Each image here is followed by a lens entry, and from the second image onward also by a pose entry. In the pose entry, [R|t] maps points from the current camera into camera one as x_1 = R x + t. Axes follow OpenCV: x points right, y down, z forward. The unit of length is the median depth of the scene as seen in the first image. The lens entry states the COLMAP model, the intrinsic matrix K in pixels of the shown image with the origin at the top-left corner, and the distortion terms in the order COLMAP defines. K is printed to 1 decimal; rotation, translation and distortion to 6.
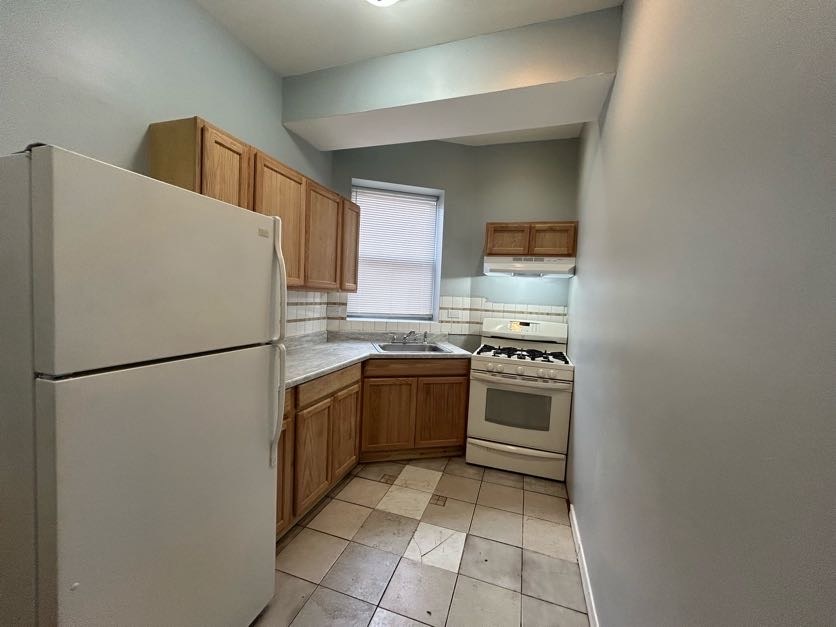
lens RADIAL K [[336.5, 0, 417.5], [0, 336.5, 313.5], [0, 0, 1]] dist [-0.000912, -0.000090]
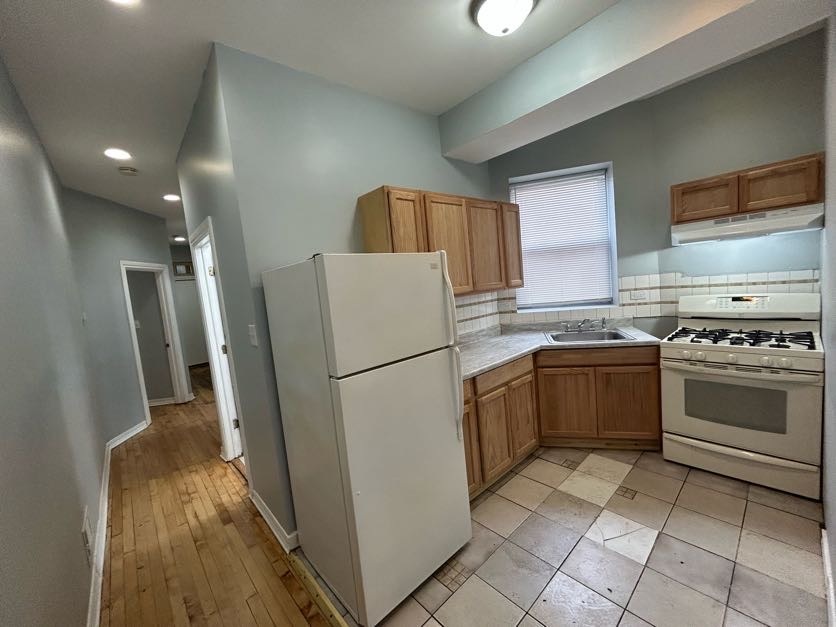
lens RADIAL K [[336.5, 0, 416.7], [0, 336.5, 314.0], [0, 0, 1]] dist [-0.000912, -0.000090]
pose [[0.856074, -0.082663, -0.510201, 0.072159], [0.109326, 0.993753, 0.022431, -0.043747], [0.505159, -0.074980, 0.859763, -0.095419]]
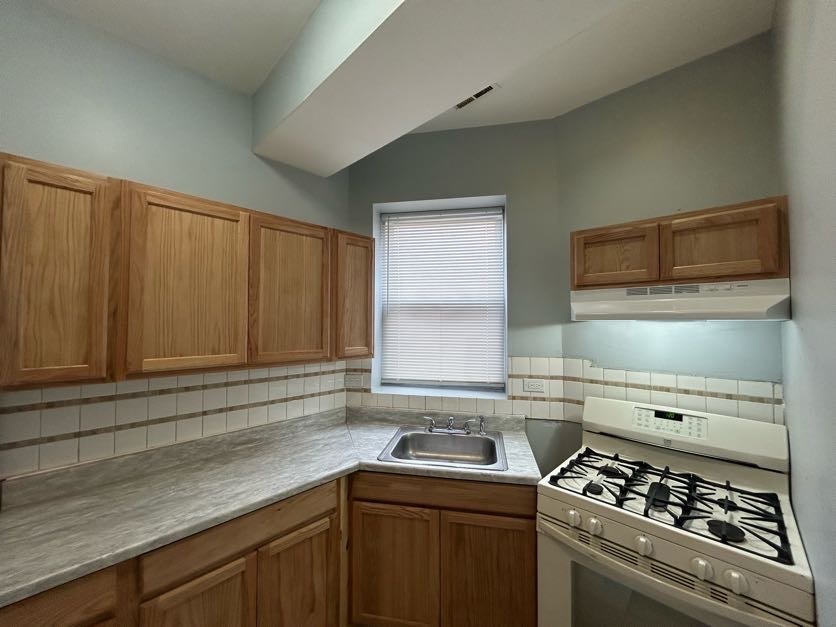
lens RADIAL K [[336.5, 0, 417.2], [0, 336.5, 312.9], [0, 0, 1]] dist [-0.000912, -0.000090]
pose [[0.902286, -0.057755, -0.427253, 0.242244], [0.017213, 0.995022, -0.098154, -0.096414], [0.430795, 0.081208, 0.898789, 0.450423]]
